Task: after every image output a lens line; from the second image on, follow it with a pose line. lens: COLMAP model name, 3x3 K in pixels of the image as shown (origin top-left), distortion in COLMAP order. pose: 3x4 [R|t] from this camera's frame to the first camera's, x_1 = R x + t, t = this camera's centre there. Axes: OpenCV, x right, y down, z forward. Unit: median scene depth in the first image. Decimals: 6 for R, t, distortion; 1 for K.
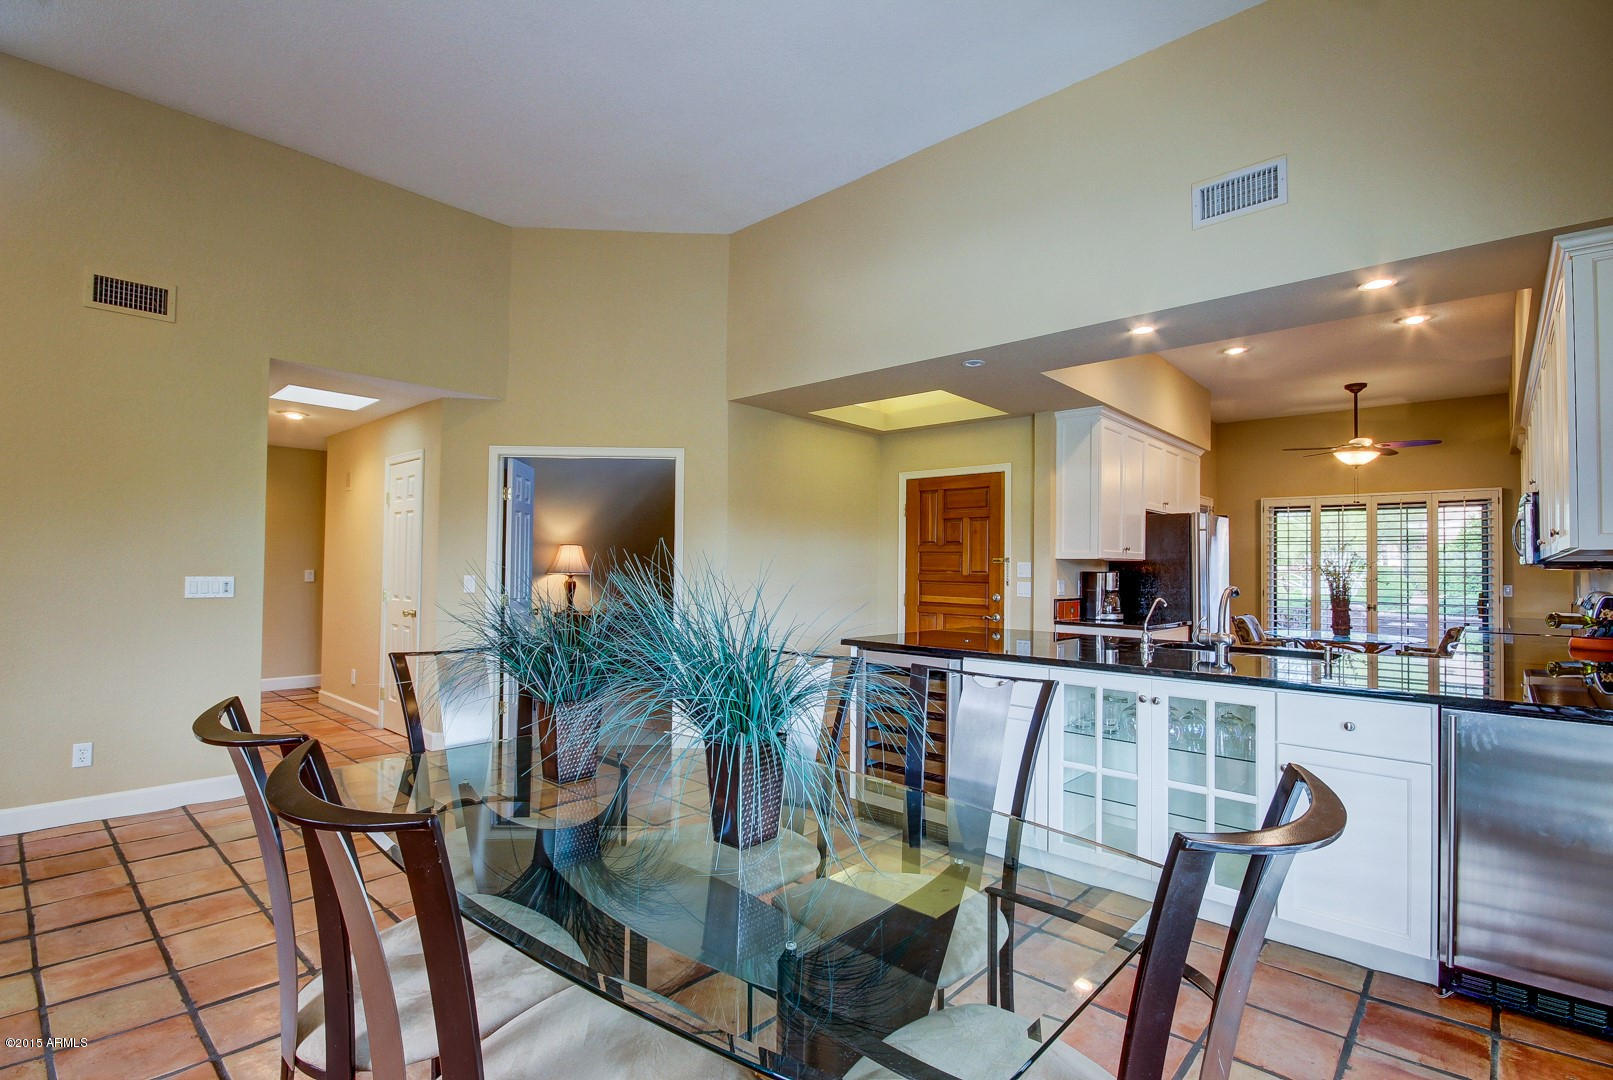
lens RADIAL K [[746.6, 0, 800.2], [0, 746.6, 544.8], [0, 0, 1]] dist [-0.000673, -0.008059]
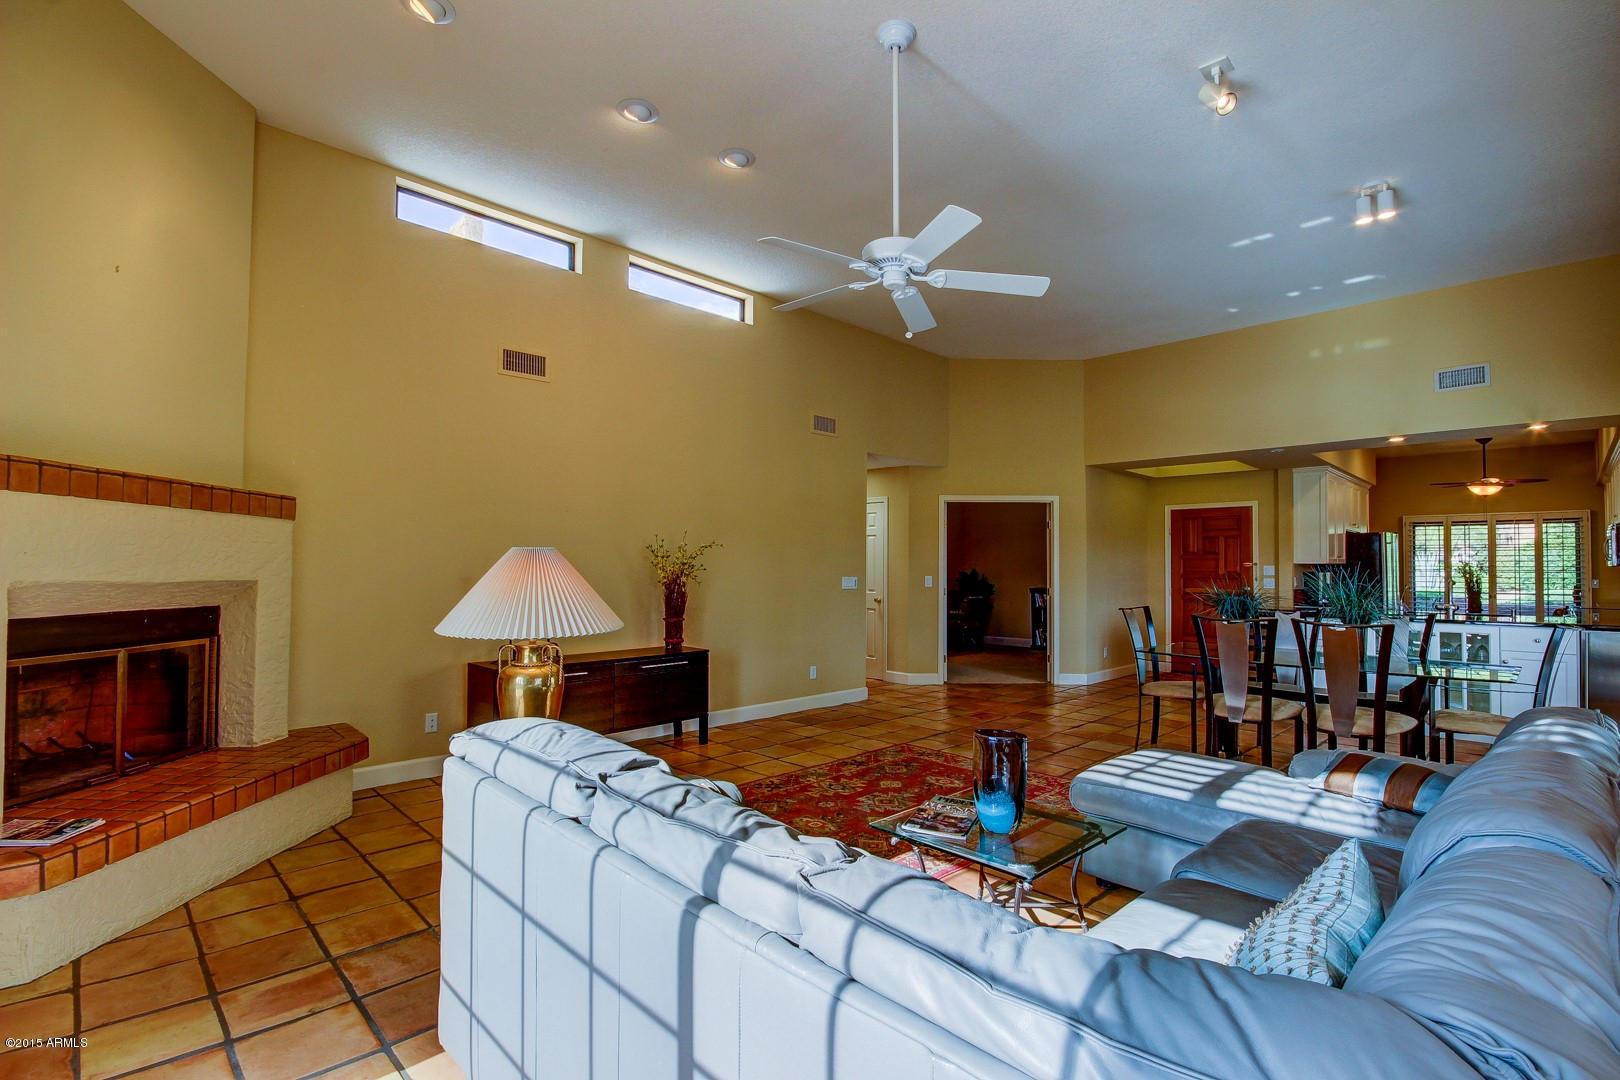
lens RADIAL K [[749.9, 0, 822.1], [0, 749.9, 561.5], [0, 0, 1]] dist [-0.000673, -0.008059]
pose [[0.999047, -0.006178, -0.043197, -0.461517], [0.007148, 0.999725, 0.022342, -0.022570], [0.043047, -0.022629, 0.998817, -0.483416]]
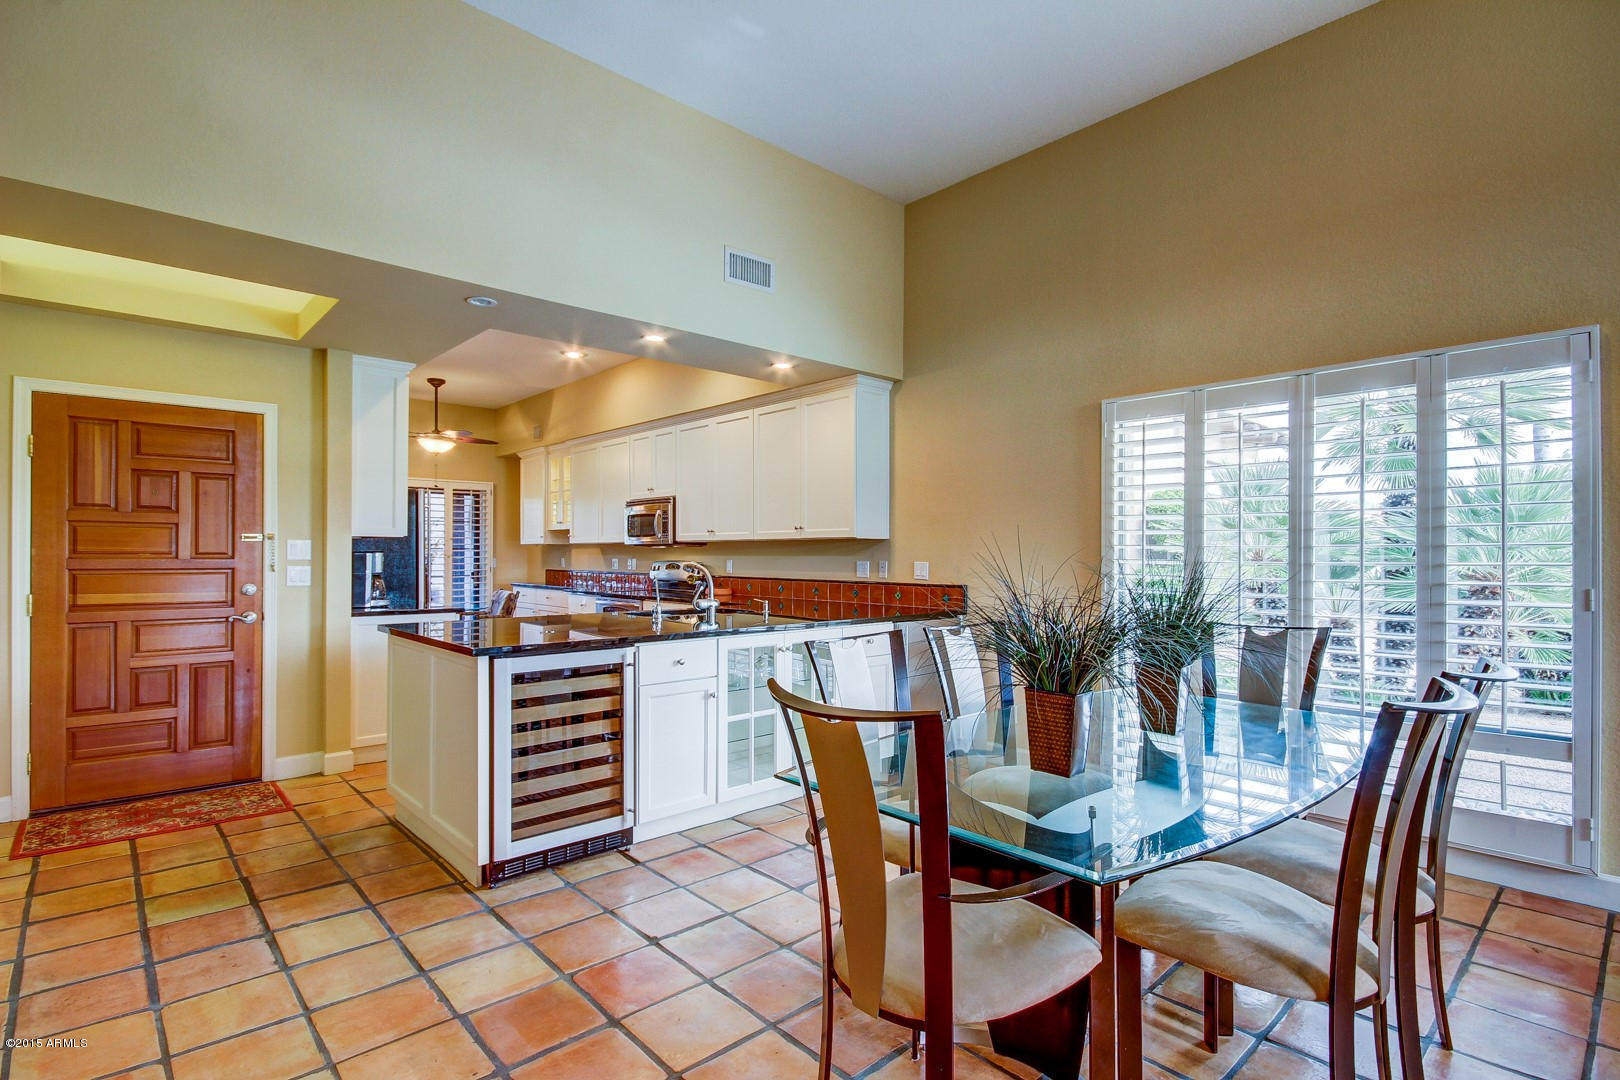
lens RADIAL K [[788.5, 0, 811.2], [0, 788.5, 547.6], [0, 0, 1]] dist [-0.002366, -0.001203]
pose [[0.085115, -0.006692, 0.996349, -0.380961], [-0.032688, 0.999420, 0.009506, 0.004970], [-0.995835, -0.033378, 0.084847, 0.349966]]
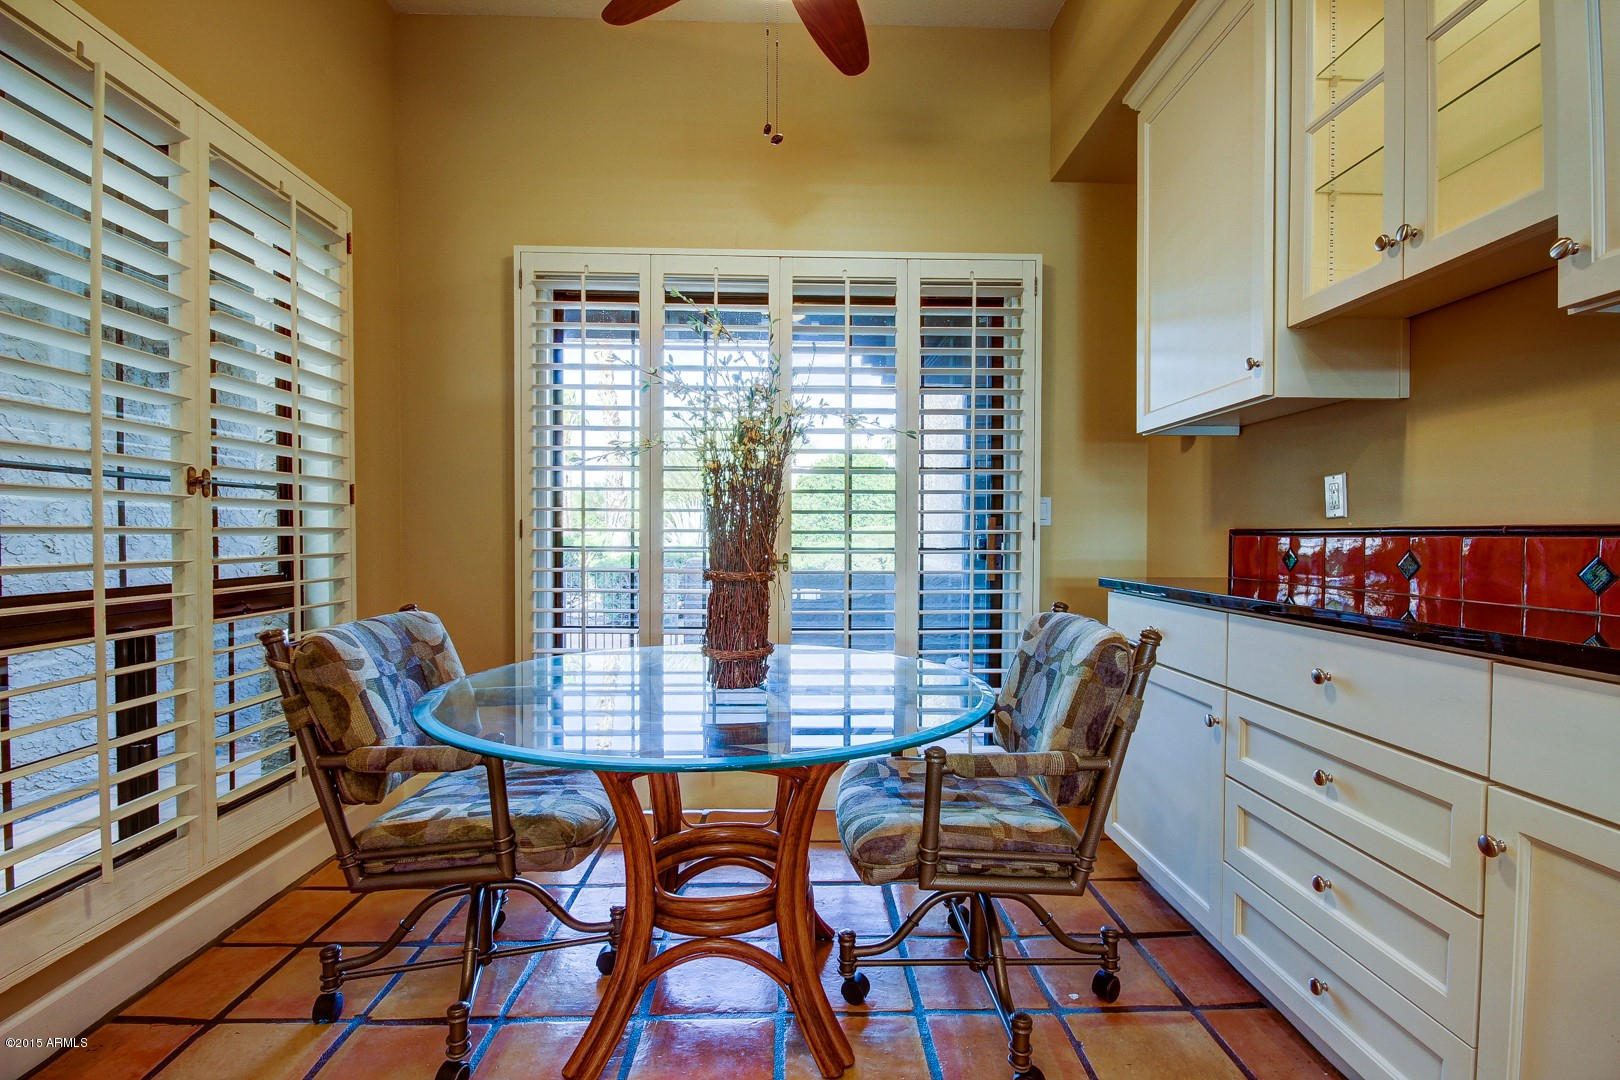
lens RADIAL K [[749.9, 0, 834.2], [0, 749.9, 542.3], [0, 0, 1]] dist [-0.000673, -0.008059]
pose [[0.697513, -0.018680, 0.716328, 0.598492], [-0.018039, 0.998886, 0.043614, 0.067262], [-0.716345, -0.043344, 0.696399, 0.828321]]
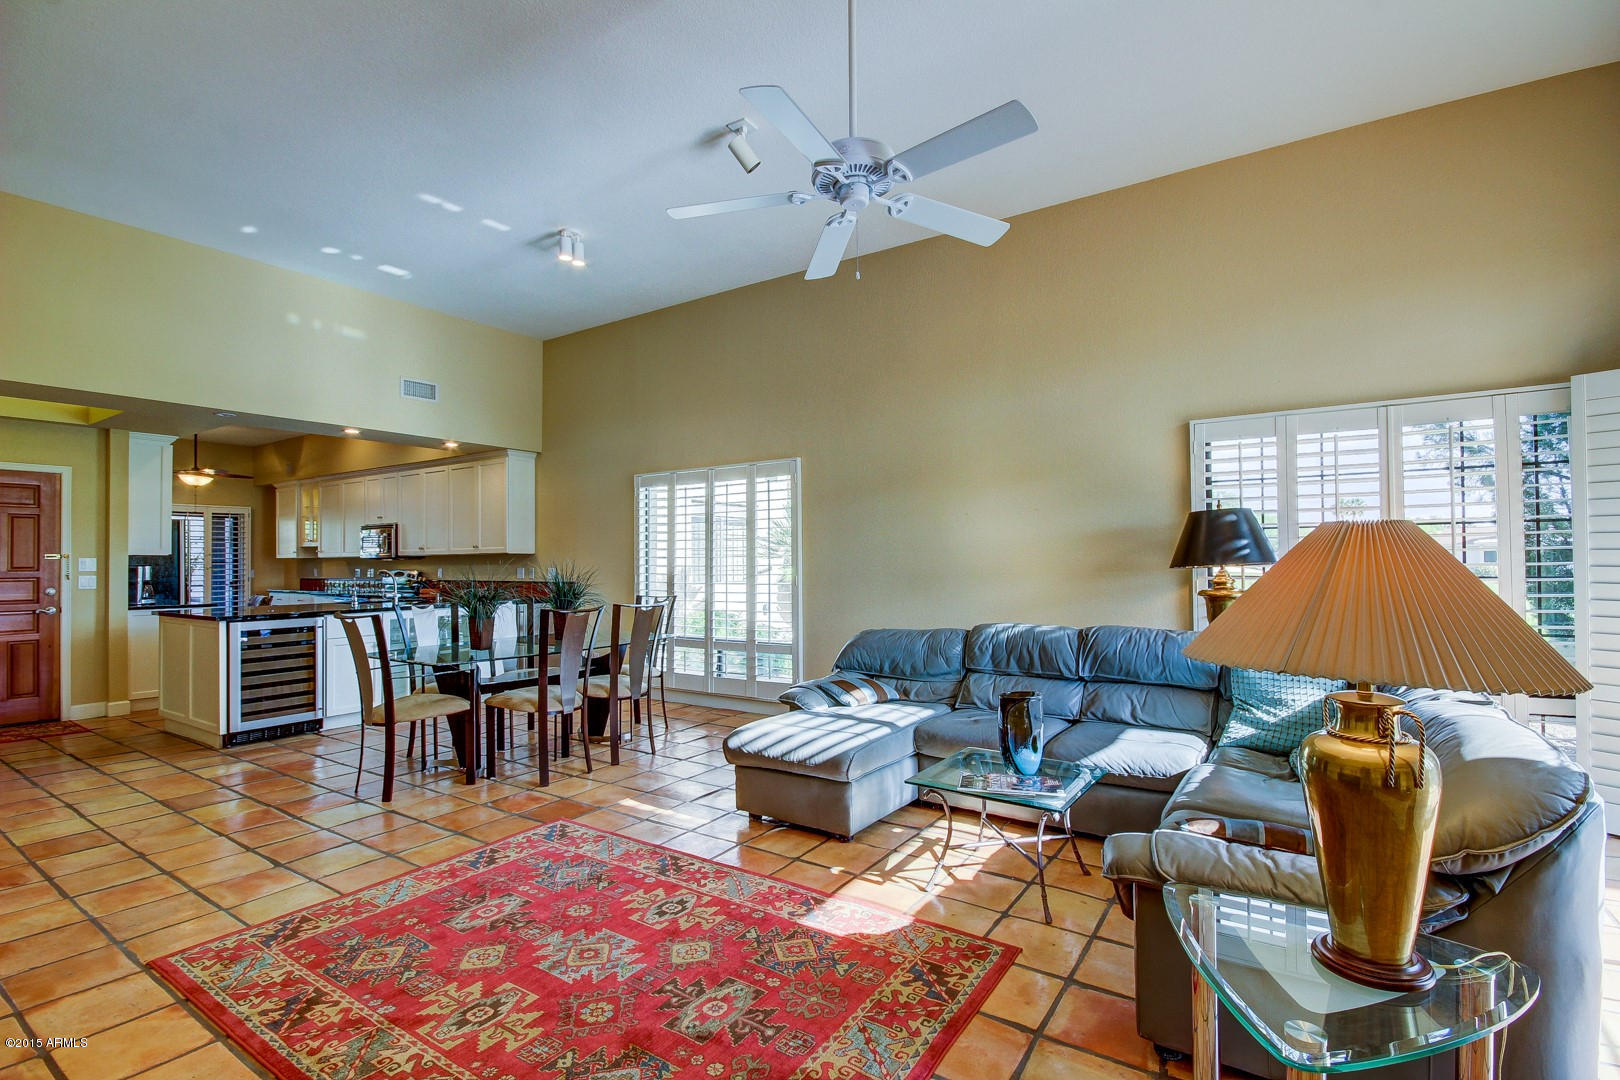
lens RADIAL K [[749.9, 0, 815.0], [0, 749.9, 548.4], [0, 0, 1]] dist [-0.000673, -0.008059]
pose [[-0.159432, 0.004025, 0.987201, -0.818239], [-0.025767, 0.999634, -0.008237, -0.008874], [-0.986873, -0.026751, -0.159270, 0.089129]]
